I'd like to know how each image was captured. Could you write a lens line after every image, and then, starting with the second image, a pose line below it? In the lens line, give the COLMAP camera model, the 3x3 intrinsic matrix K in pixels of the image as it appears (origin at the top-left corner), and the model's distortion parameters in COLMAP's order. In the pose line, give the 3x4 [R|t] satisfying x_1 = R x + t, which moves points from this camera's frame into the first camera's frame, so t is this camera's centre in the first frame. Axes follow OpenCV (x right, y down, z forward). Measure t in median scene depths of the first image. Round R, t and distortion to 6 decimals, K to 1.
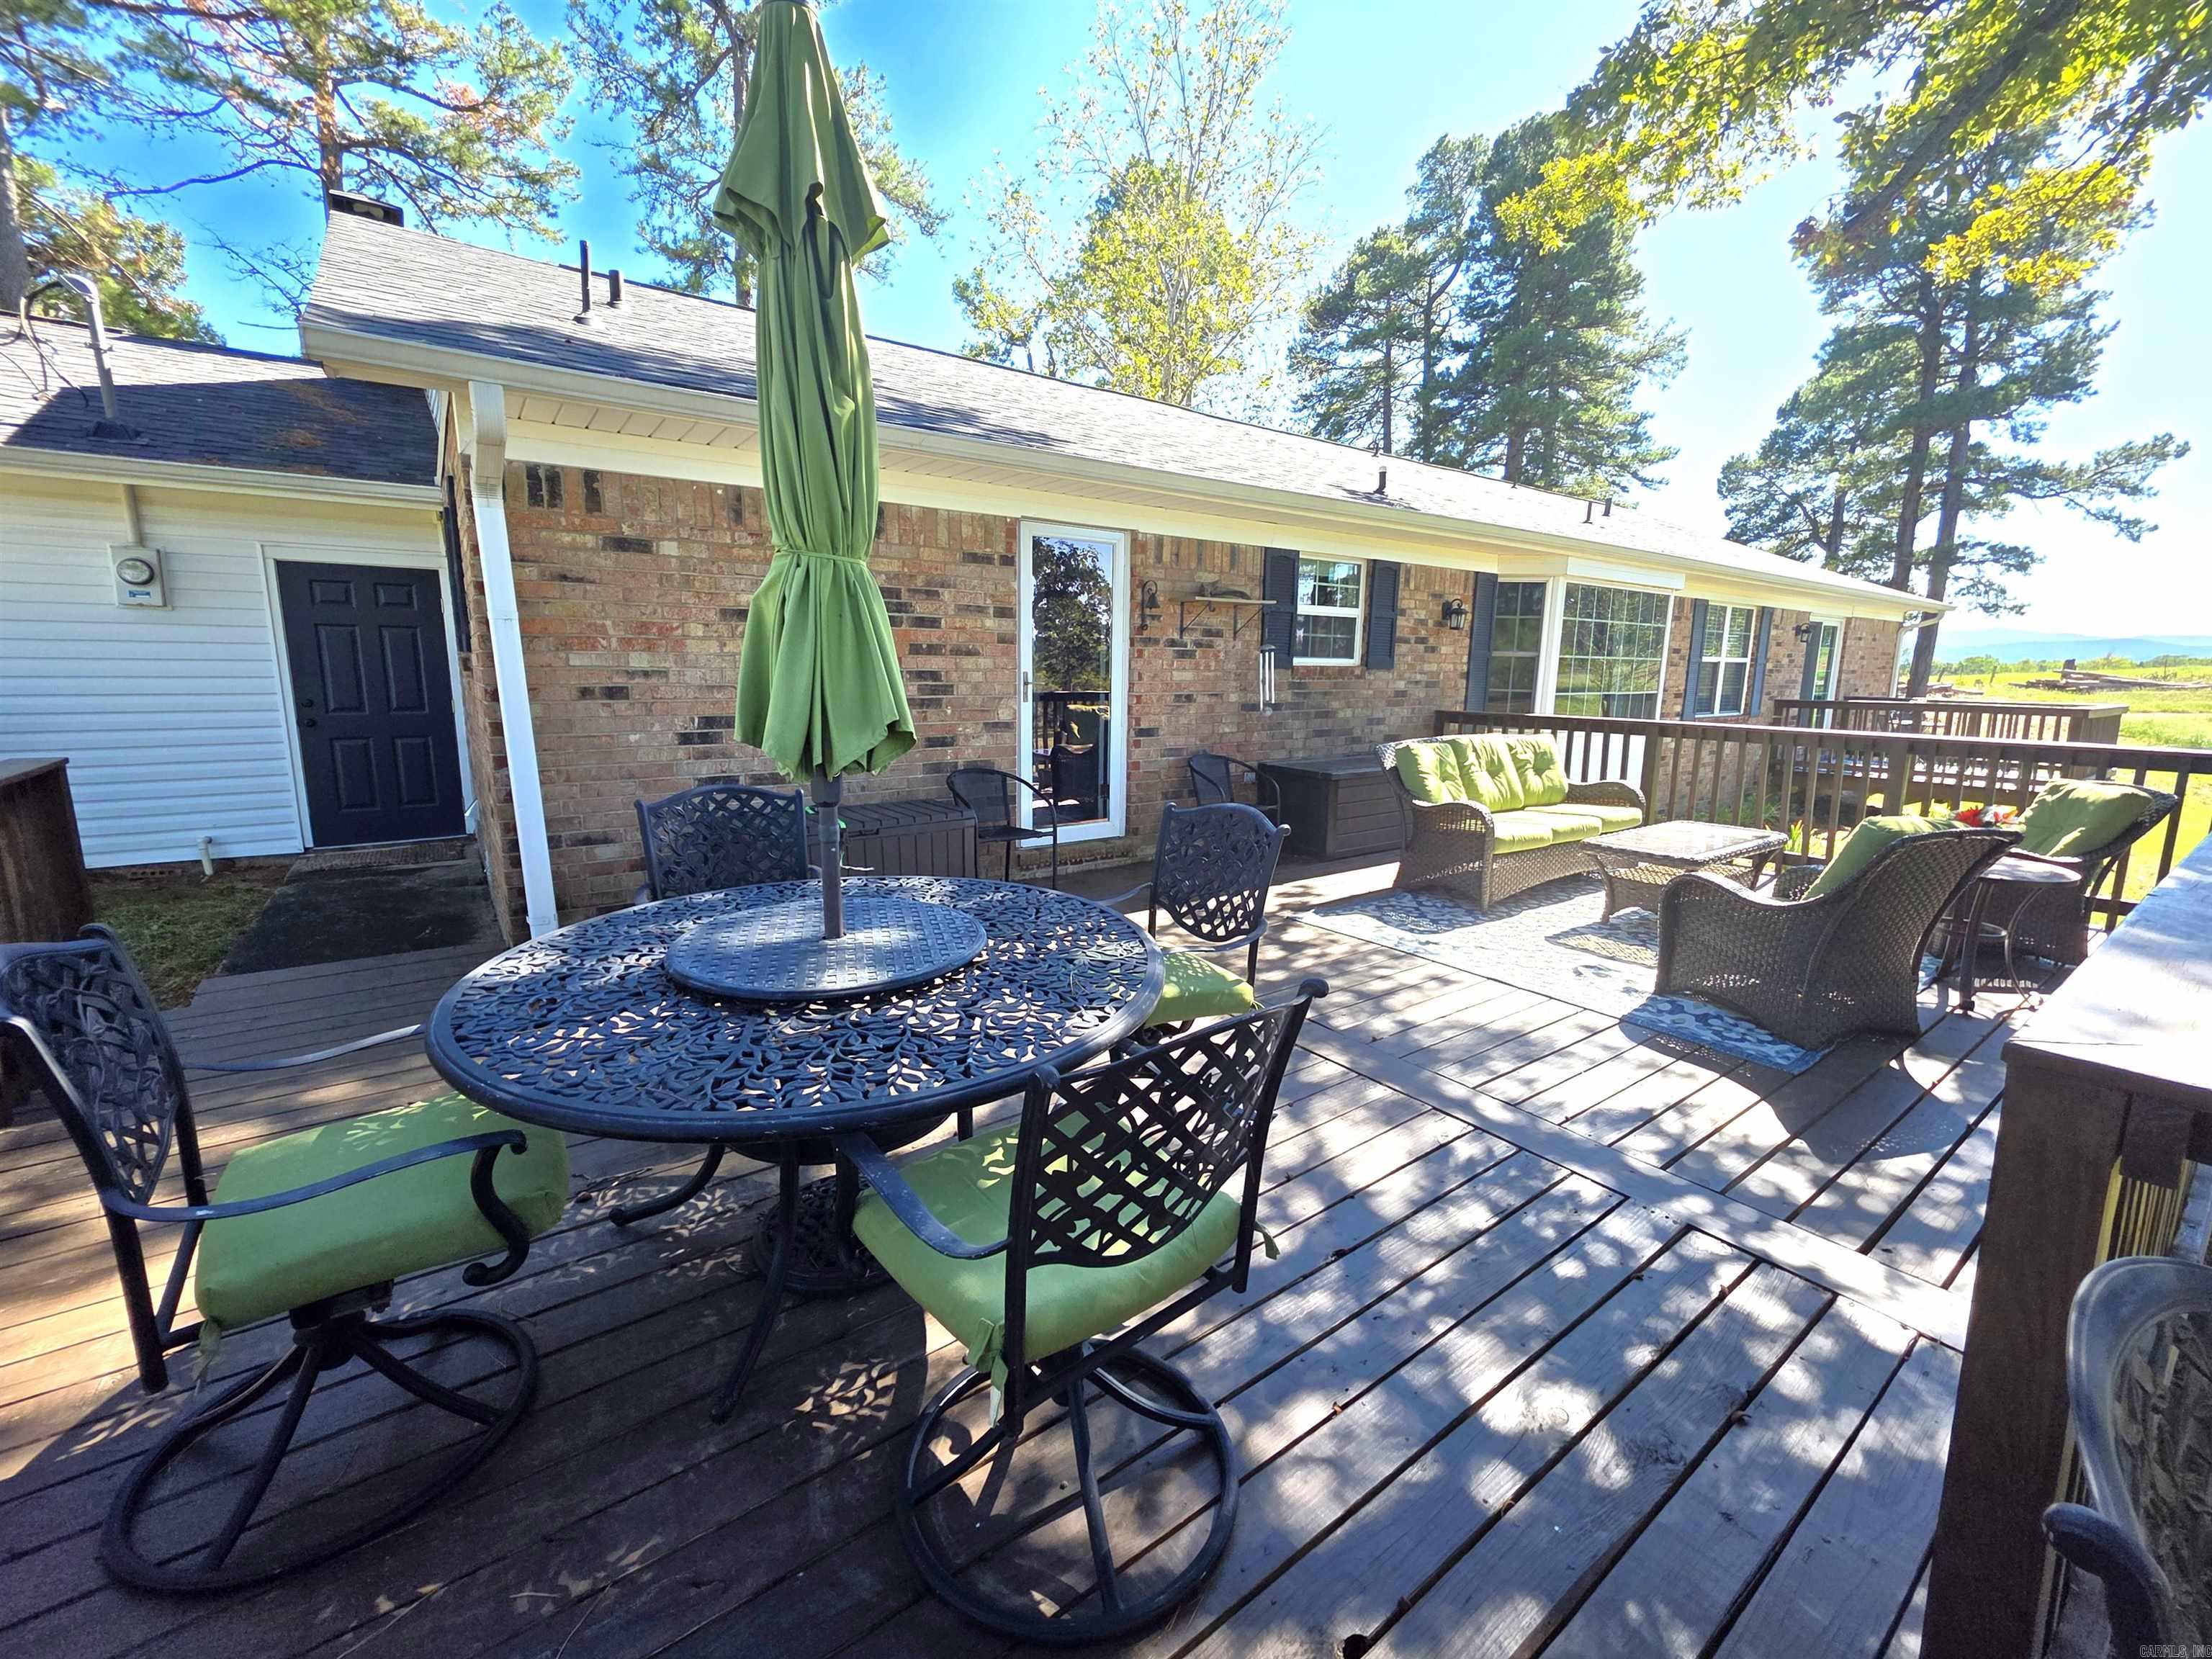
lens RADIAL K [[907.7, 0, 1106.2], [0, 907.7, 825.6], [0, 0, 1]] dist [0.000194, 0.000150]
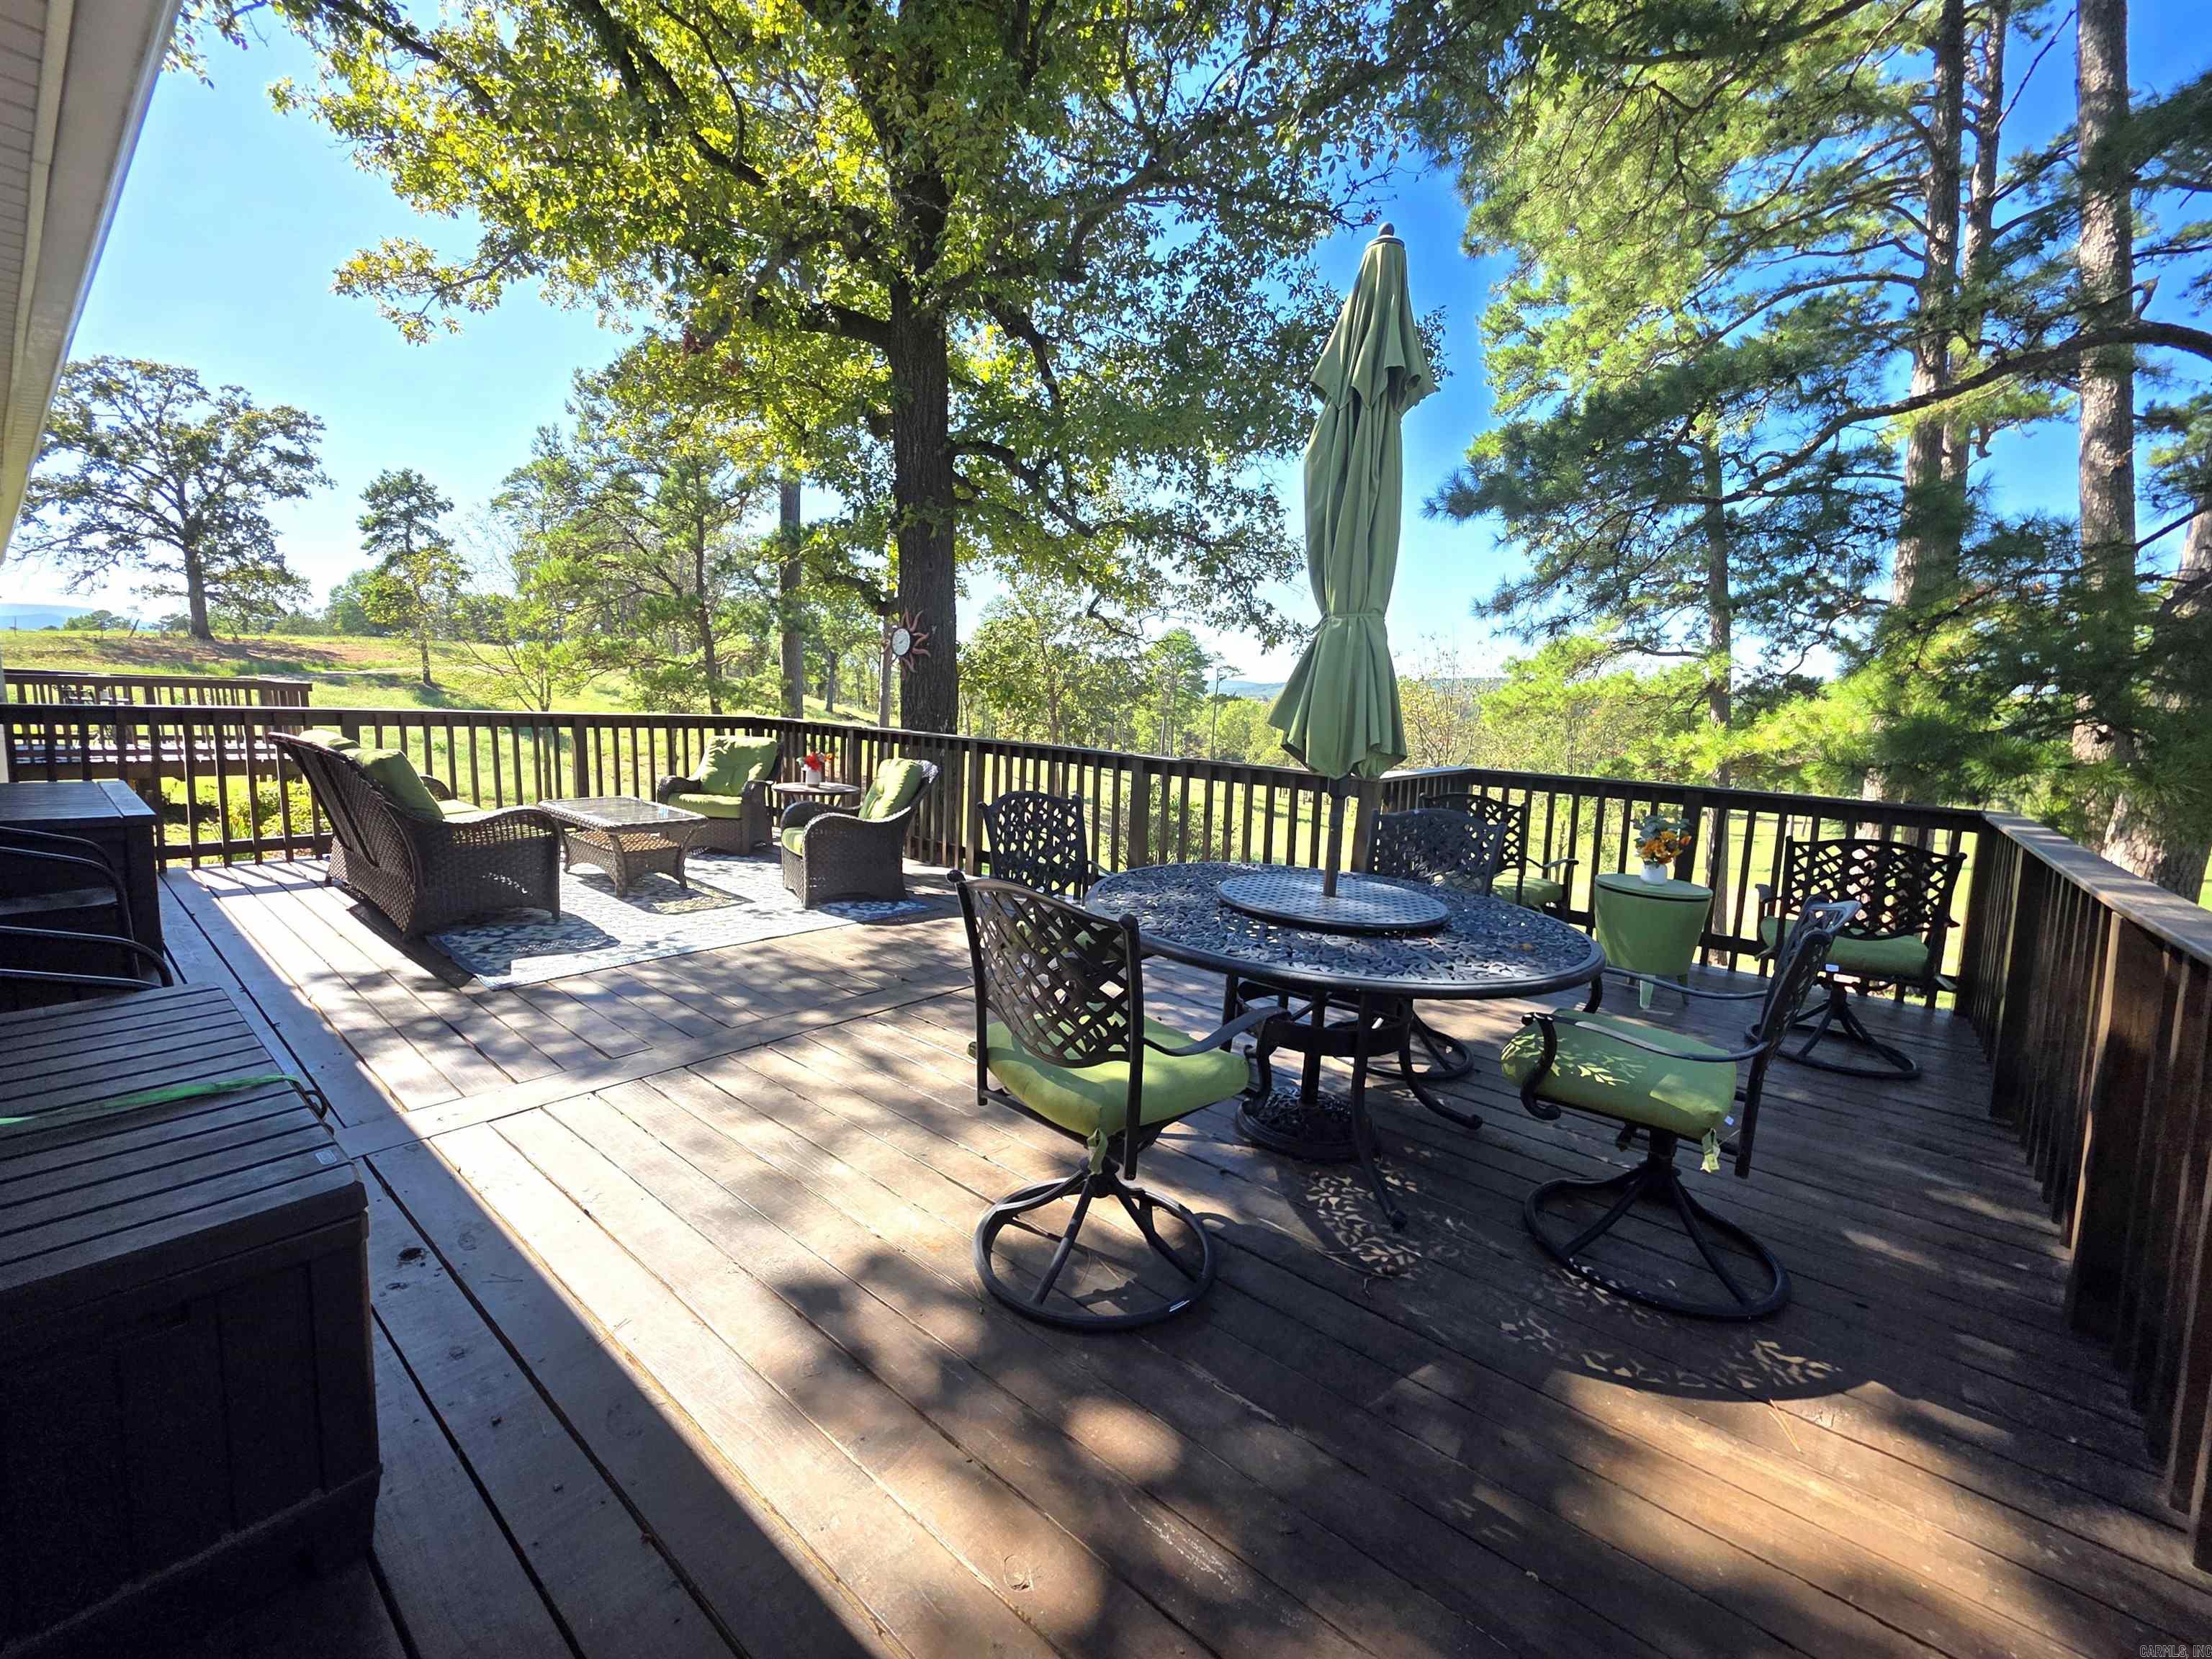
lens RADIAL K [[907.7, 0, 1101.1], [0, 907.7, 830.5], [0, 0, 1]] dist [0.000194, 0.000150]
pose [[-0.248842, -0.164035, 0.954552, -0.718333], [0.116758, 0.973286, 0.197692, -0.134578], [-0.961481, 0.160645, -0.223042, 0.769753]]
